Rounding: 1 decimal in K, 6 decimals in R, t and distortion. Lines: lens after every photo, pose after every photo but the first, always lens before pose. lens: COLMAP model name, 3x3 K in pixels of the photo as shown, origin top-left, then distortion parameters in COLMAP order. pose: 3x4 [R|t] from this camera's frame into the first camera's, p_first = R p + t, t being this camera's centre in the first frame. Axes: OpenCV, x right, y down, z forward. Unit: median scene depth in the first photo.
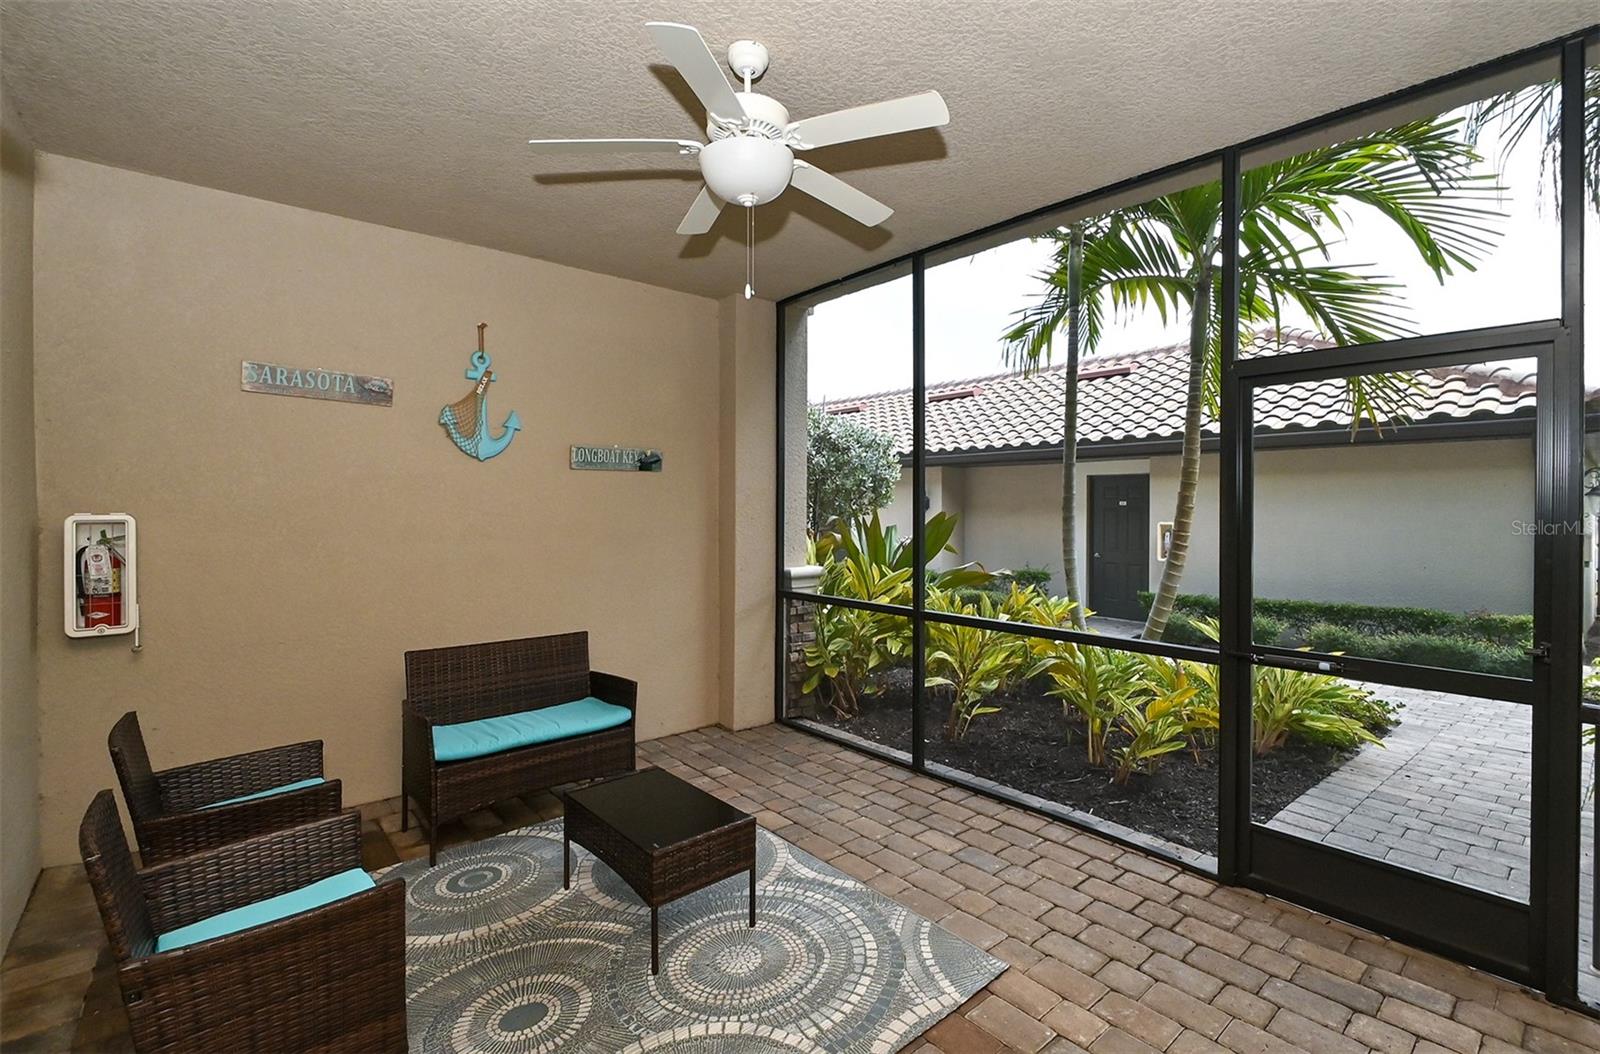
lens RADIAL K [[721.4, 0, 857.3], [0, 721.4, 514.1], [0, 0, 1]] dist [-0.002553, -0.000453]
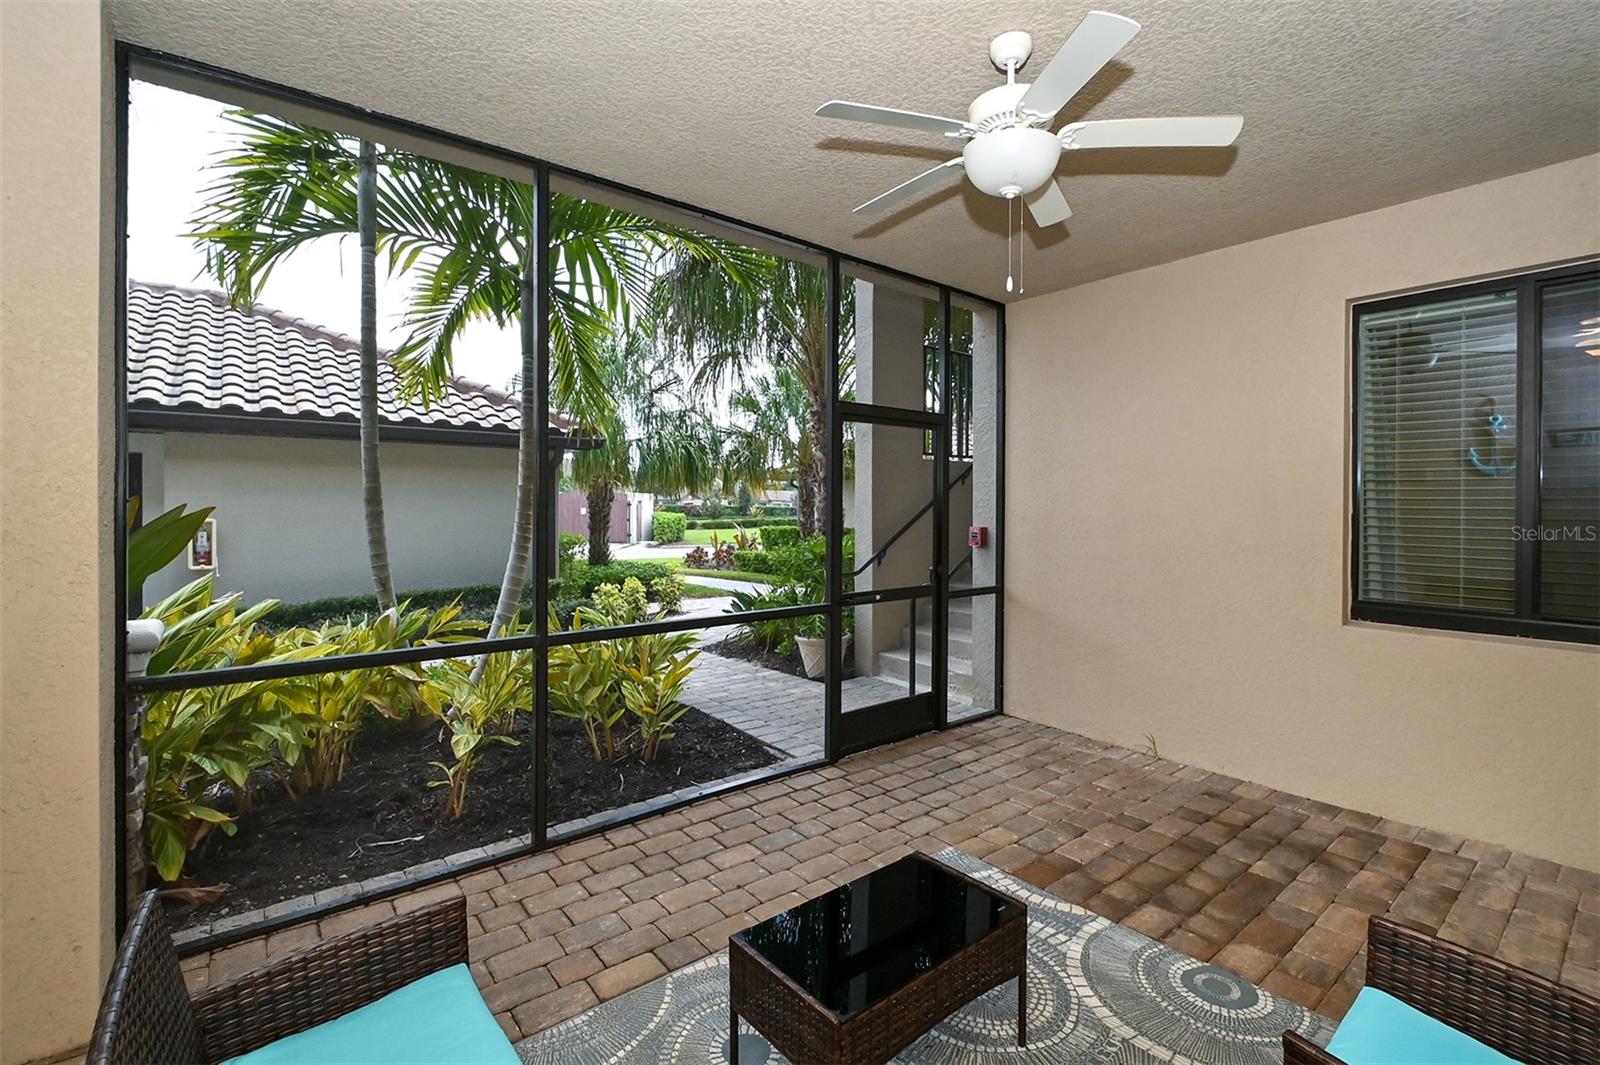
lens RADIAL K [[709.9, 0, 803.6], [0, 709.9, 516.8], [0, 0, 1]] dist [0.004492, -0.000744]
pose [[0.080662, -0.025177, 0.996423, -0.889224], [0.004302, 0.999680, 0.024911, -0.016584], [-0.996732, 0.002278, 0.080745, 0.929441]]
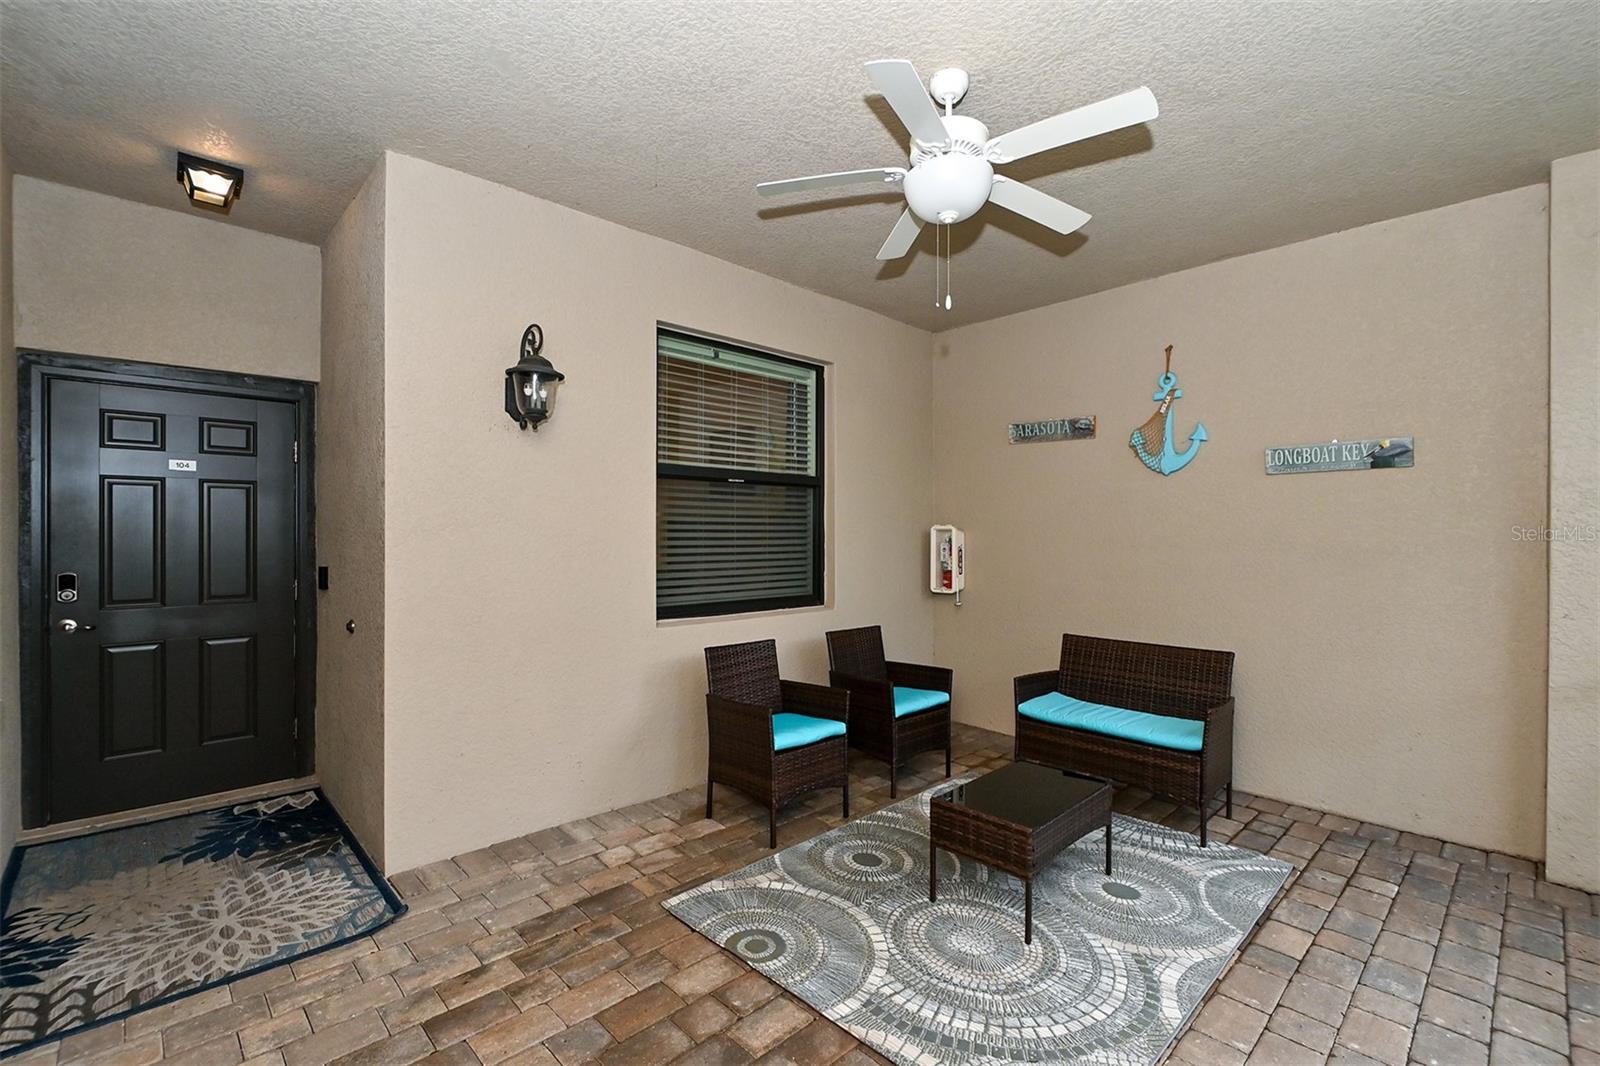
lens RADIAL K [[707.2, 0, 793.5], [0, 707.2, 530.2], [0, 0, 1]] dist [-0.002806, -0.001073]
pose [[0.013772, -0.007163, -0.999880, 0.690552], [-0.011450, 0.999908, -0.007320, 0.028799], [0.999840, 0.011549, 0.013688, 0.582914]]
